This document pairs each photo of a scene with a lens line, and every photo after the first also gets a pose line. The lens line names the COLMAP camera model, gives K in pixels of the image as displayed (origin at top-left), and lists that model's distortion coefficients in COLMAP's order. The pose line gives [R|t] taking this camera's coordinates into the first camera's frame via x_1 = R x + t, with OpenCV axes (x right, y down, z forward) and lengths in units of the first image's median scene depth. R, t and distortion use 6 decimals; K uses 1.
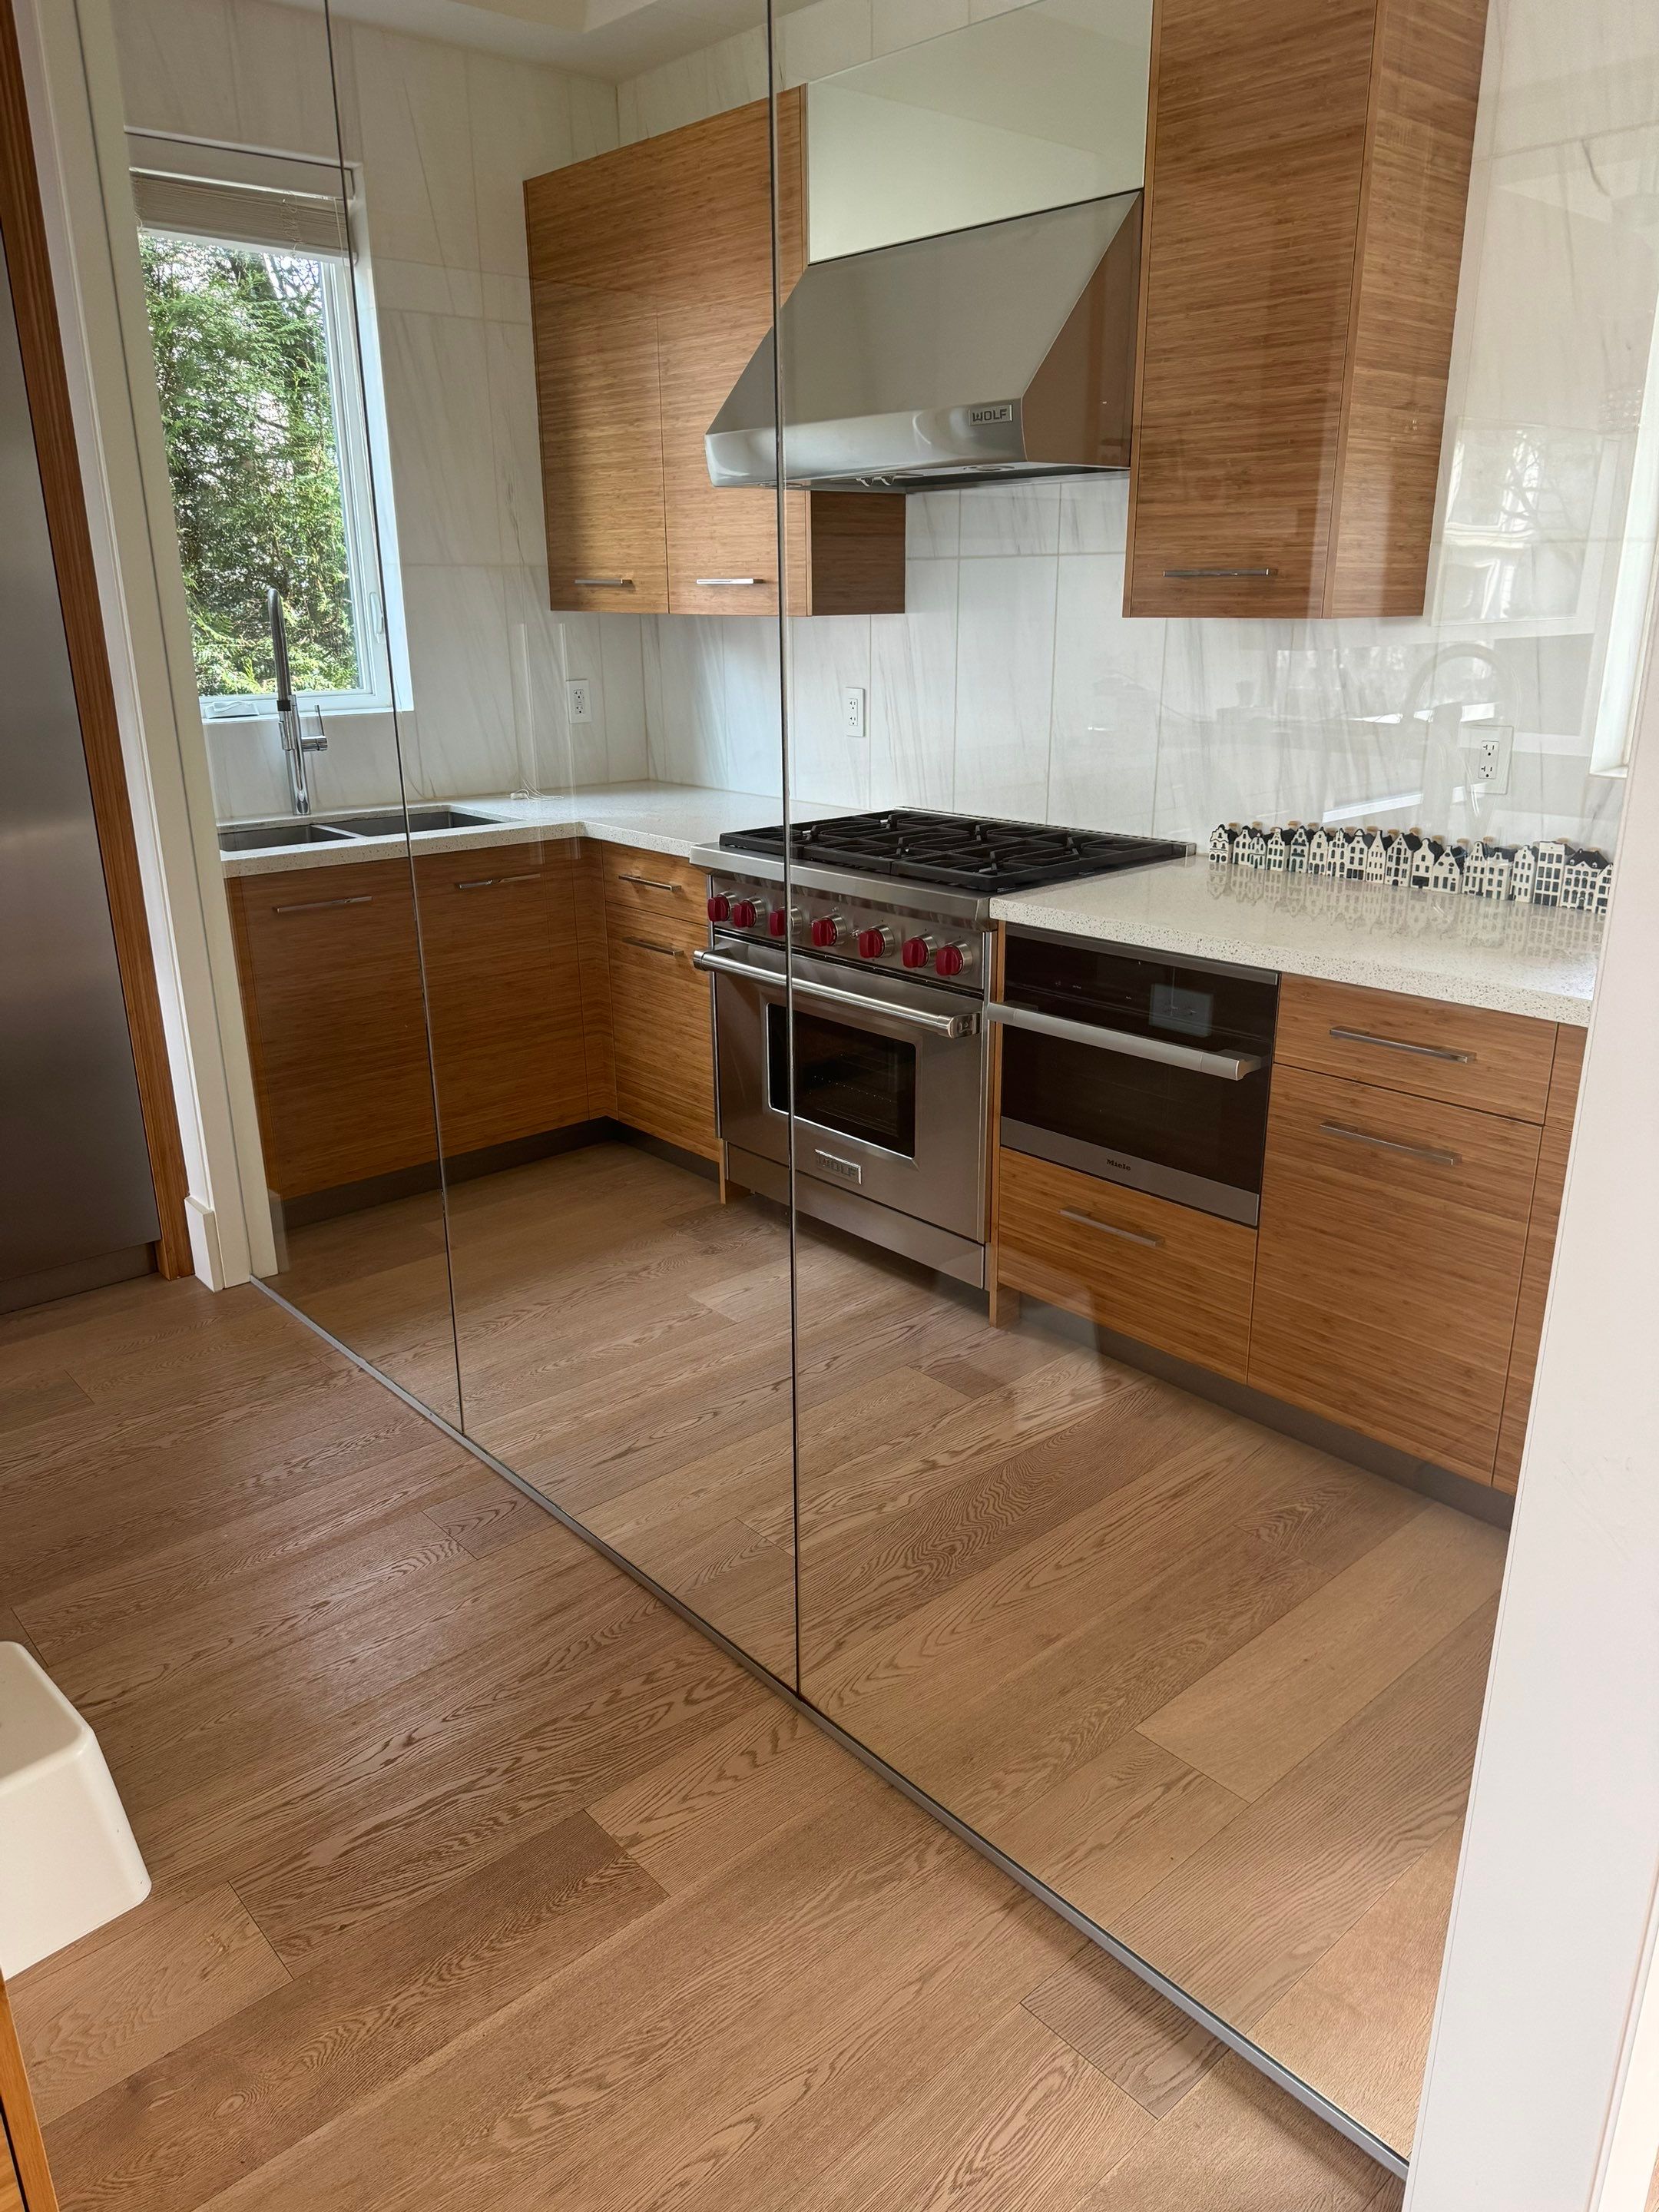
lens RADIAL K [[1536.2, 0, 833.2], [0, 1536.2, 1118.2], [0, 0, 1]] dist [0.056898, -0.074651]
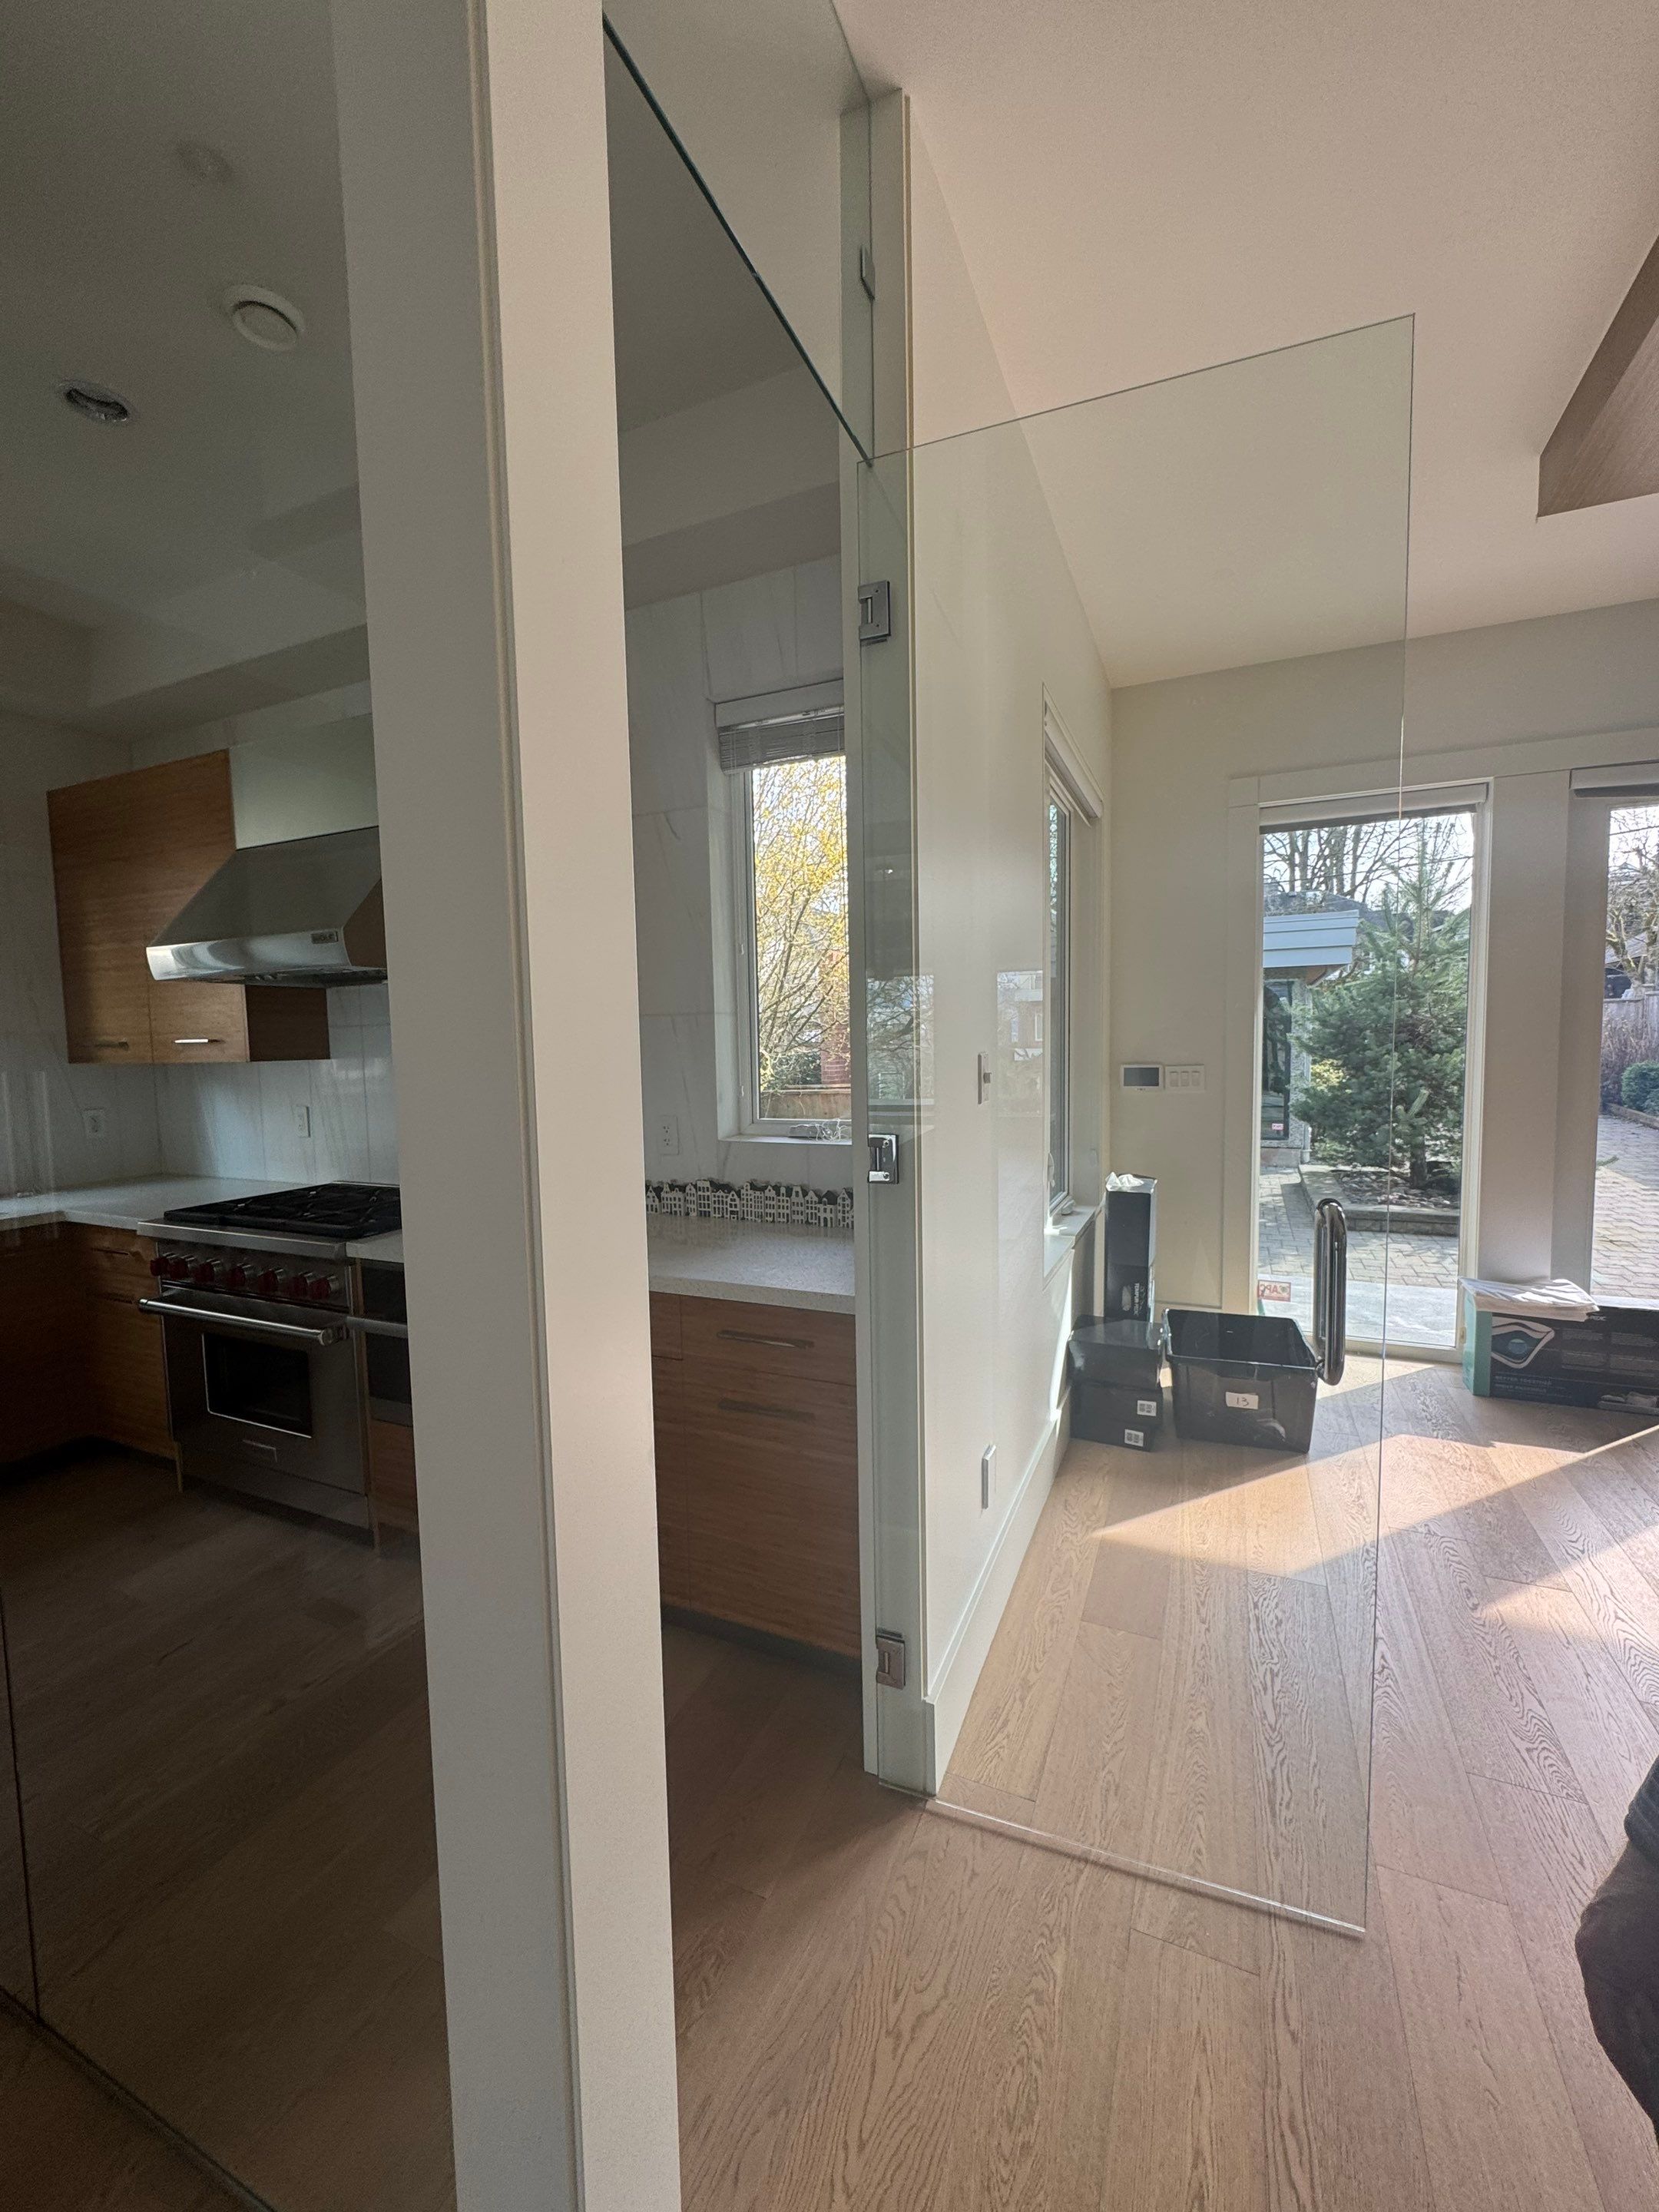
lens RADIAL K [[877.8, 0, 832.9], [0, 877.8, 1105.6], [0, 0, 1]] dist [-0.008160, 0.001386]
pose [[0.914873, -0.039777, 0.401776, 0.185136], [0.143494, 0.962197, -0.231487, -0.011963], [-0.377380, 0.269434, 0.885996, 0.064991]]
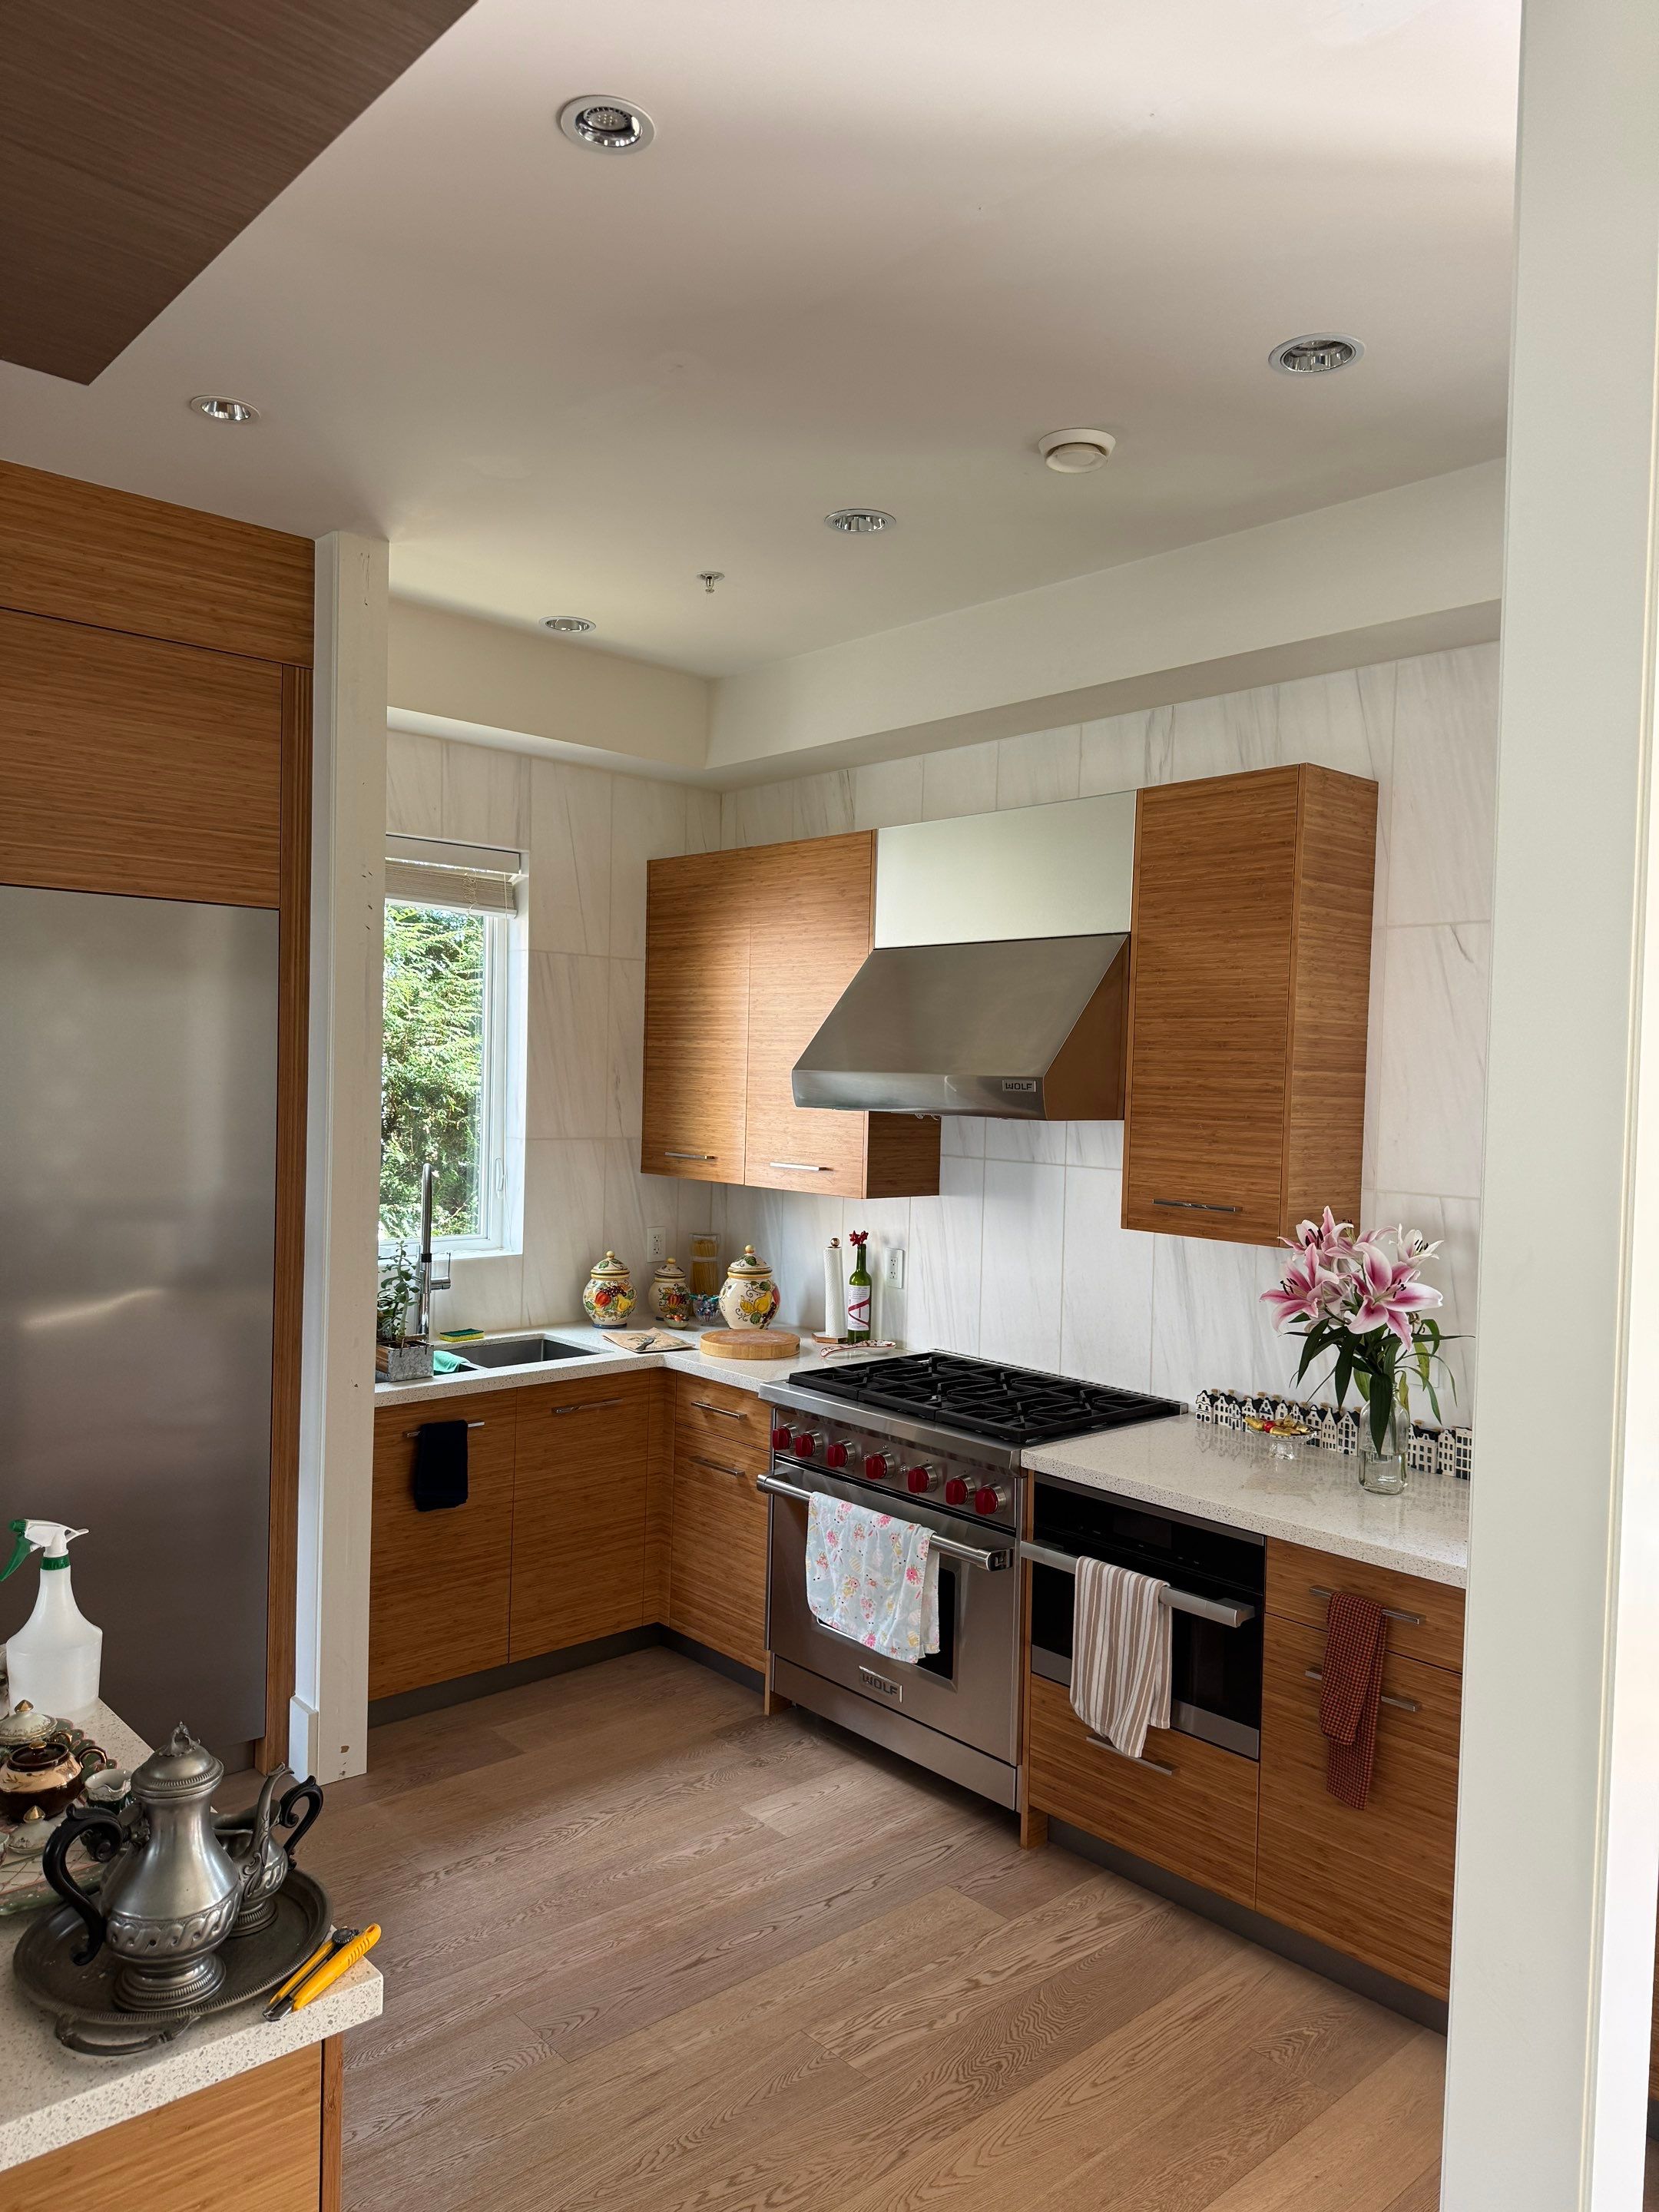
lens RADIAL K [[1536.2, 0, 837.6], [0, 1536.2, 1111.2], [0, 0, 1]] dist [0.056898, -0.074651]
pose [[0.999397, 0.034407, 0.004769, -0.052527], [-0.031348, 0.952516, -0.302870, -0.025868], [-0.014963, 0.302538, 0.953020, -0.211350]]
